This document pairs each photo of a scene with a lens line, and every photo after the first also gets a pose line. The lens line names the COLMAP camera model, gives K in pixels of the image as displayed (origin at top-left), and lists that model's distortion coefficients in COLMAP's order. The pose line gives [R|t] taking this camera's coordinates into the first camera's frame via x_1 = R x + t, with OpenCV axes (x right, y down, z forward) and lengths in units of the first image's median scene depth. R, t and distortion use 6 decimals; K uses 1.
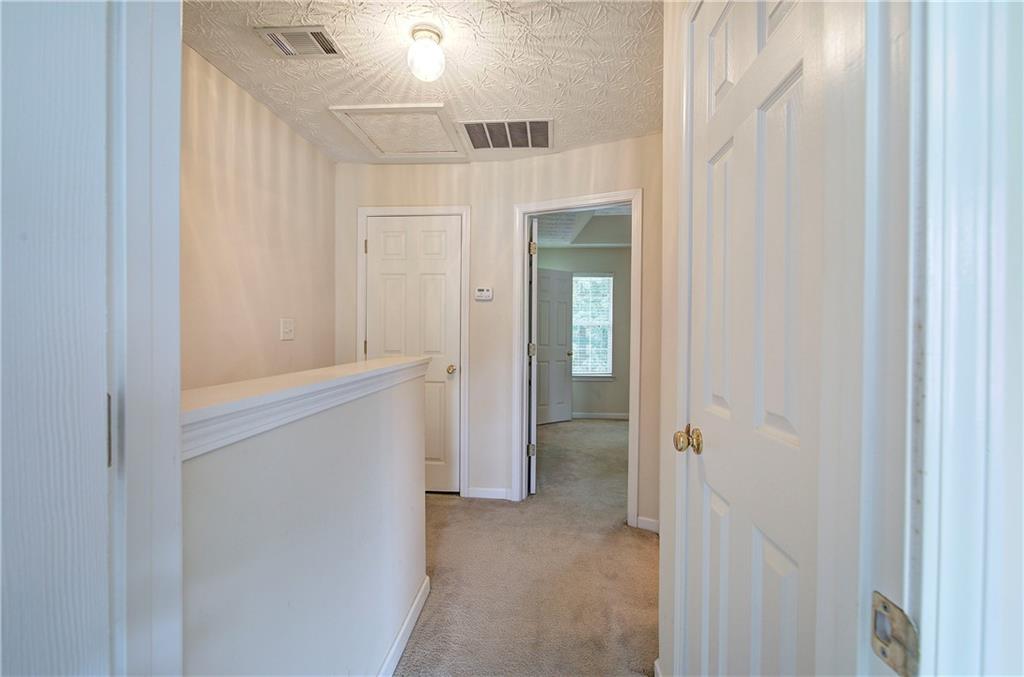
lens RADIAL K [[433.0, 0, 515.6], [0, 433.0, 335.1], [0, 0, 1]] dist [-0.003732, 0.000627]
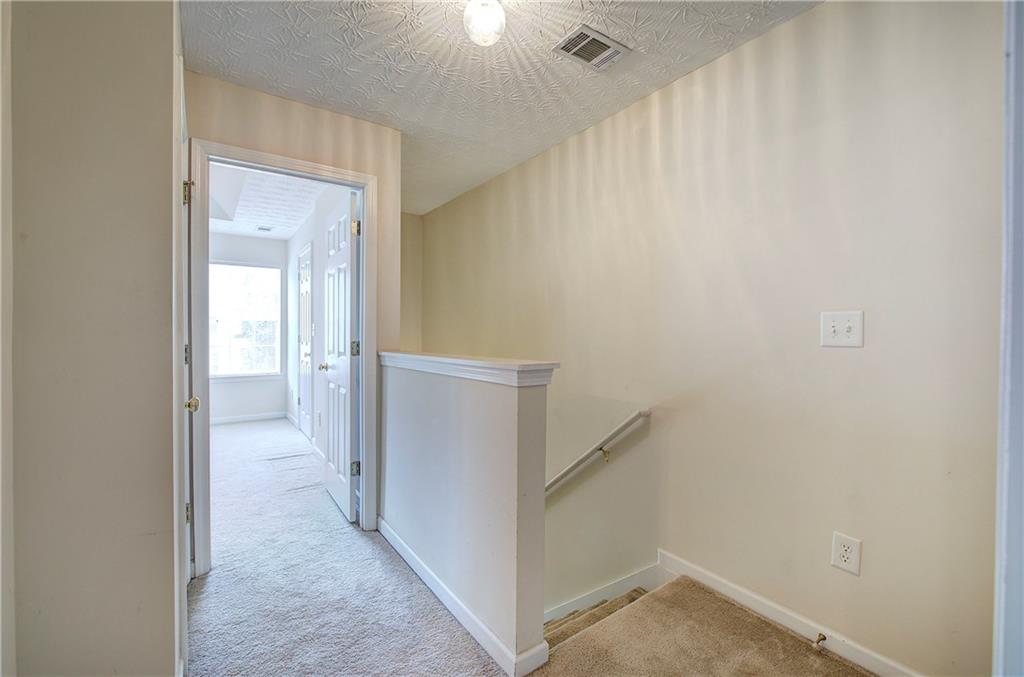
lens RADIAL K [[433.0, 0, 511.4], [0, 433.0, 336.8], [0, 0, 1]] dist [-0.003732, 0.000627]
pose [[-0.768807, -0.006323, -0.639450, 0.191626], [-0.007041, 0.999974, -0.001423, 0.002017], [0.639443, 0.003409, -0.768831, 1.047407]]
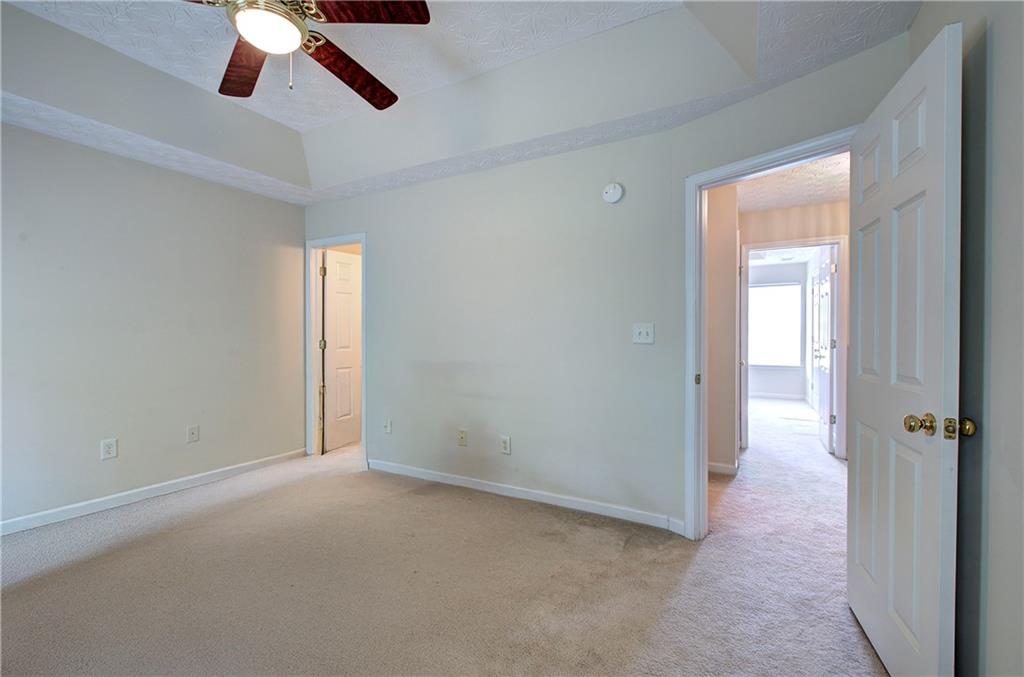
lens RADIAL K [[433.0, 0, 513.8], [0, 433.0, 338.7], [0, 0, 1]] dist [-0.003732, 0.000627]
pose [[-0.914152, -0.011844, 0.405199, 0.256410], [-0.008830, 0.999918, 0.009307, 0.005358], [-0.405276, 0.004930, -0.914181, 1.917814]]
